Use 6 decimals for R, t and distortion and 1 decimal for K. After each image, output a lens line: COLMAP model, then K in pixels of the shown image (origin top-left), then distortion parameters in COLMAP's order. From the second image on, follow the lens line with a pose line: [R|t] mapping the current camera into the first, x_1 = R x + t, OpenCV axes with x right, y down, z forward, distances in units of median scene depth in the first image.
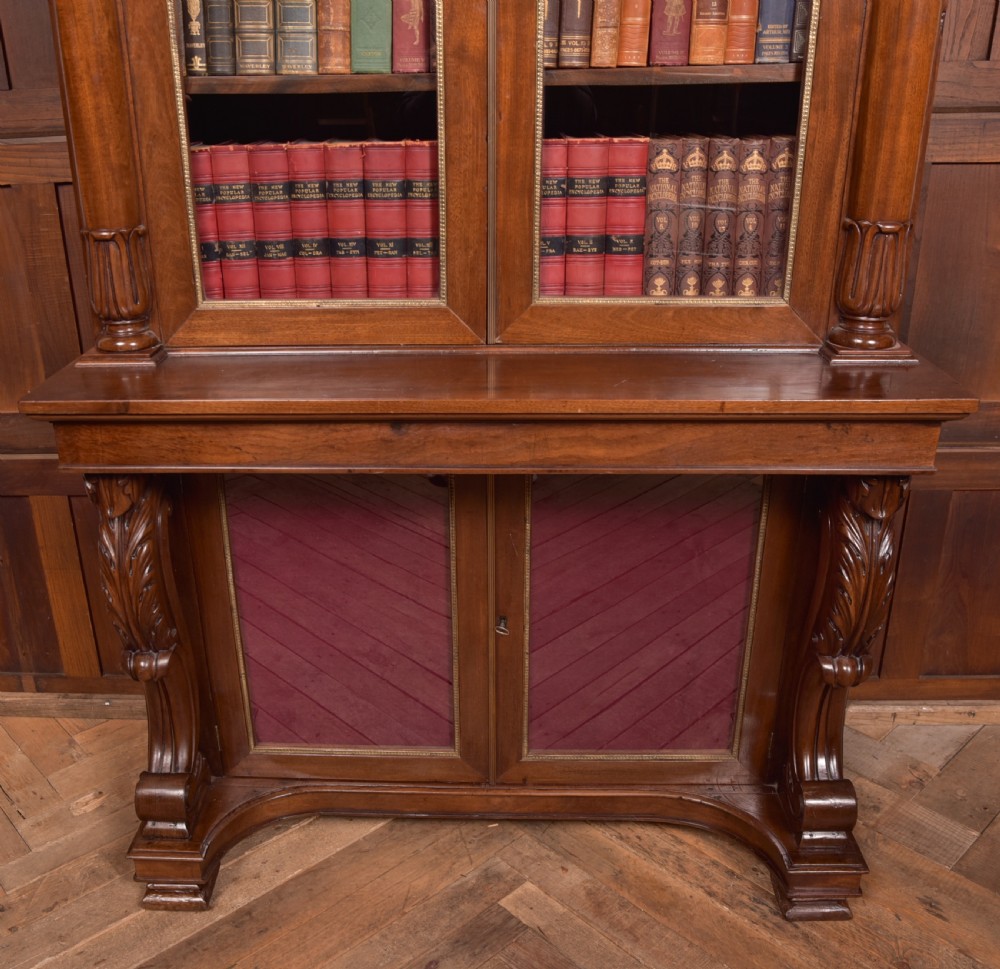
lens RADIAL K [[1053.1, 0, 440.9], [0, 1053.1, 506.1], [0, 0, 1]] dist [-0.120382, 0.107020]
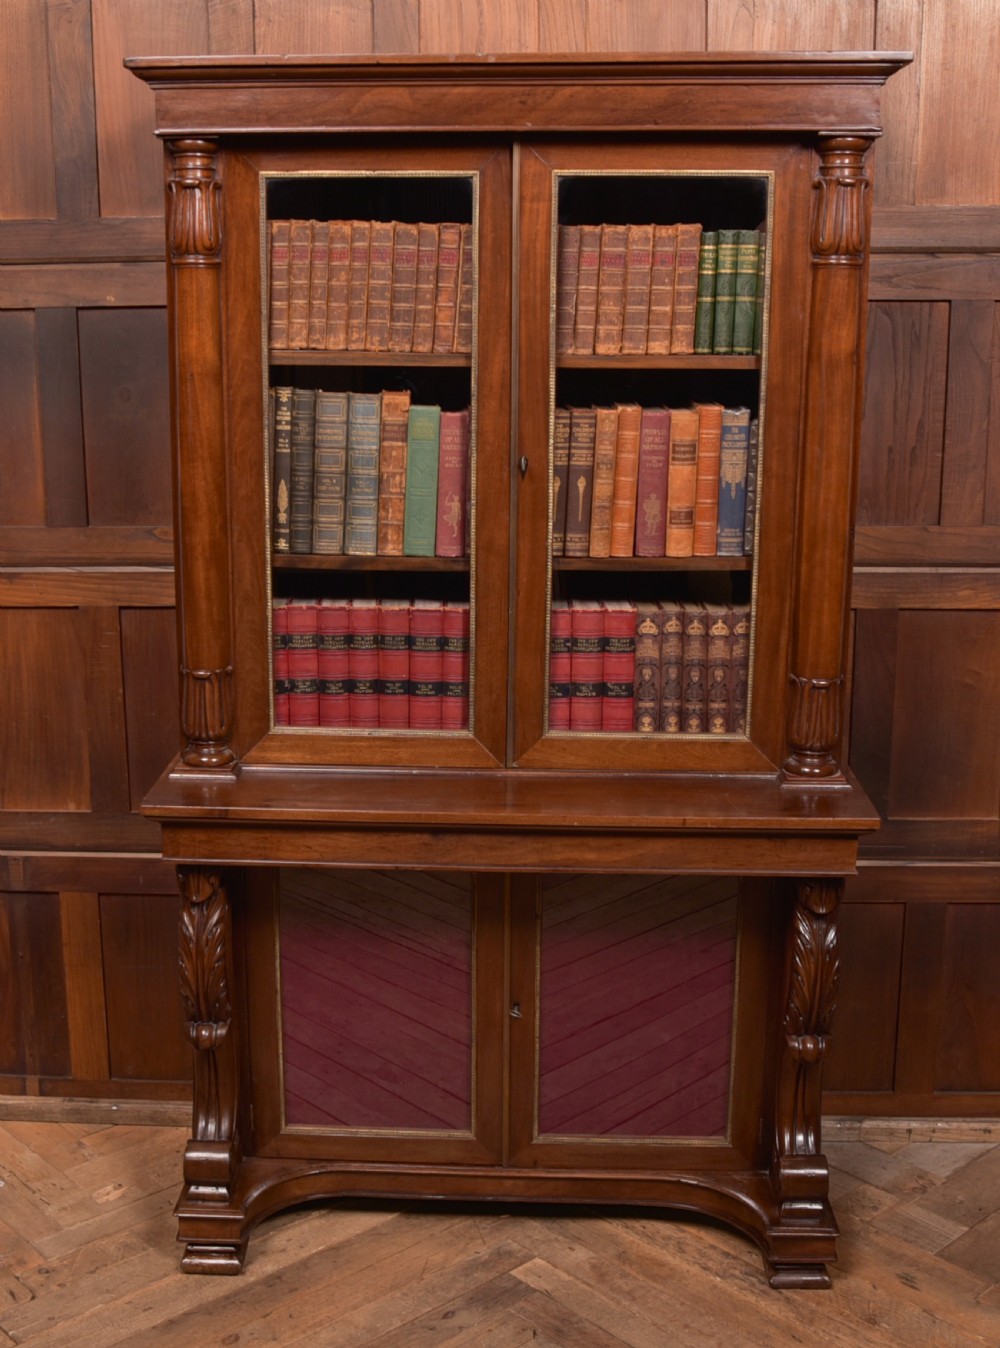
lens RADIAL K [[1685.8, 0, 416.9], [0, 1685.8, 672.8], [0, 0, 1]] dist [-0.119654, 0.128212]
pose [[0.999758, 0.020240, -0.008582, -0.045332], [-0.021424, 0.984531, -0.173898, 0.080766], [0.004929, 0.174040, 0.984726, -0.956925]]
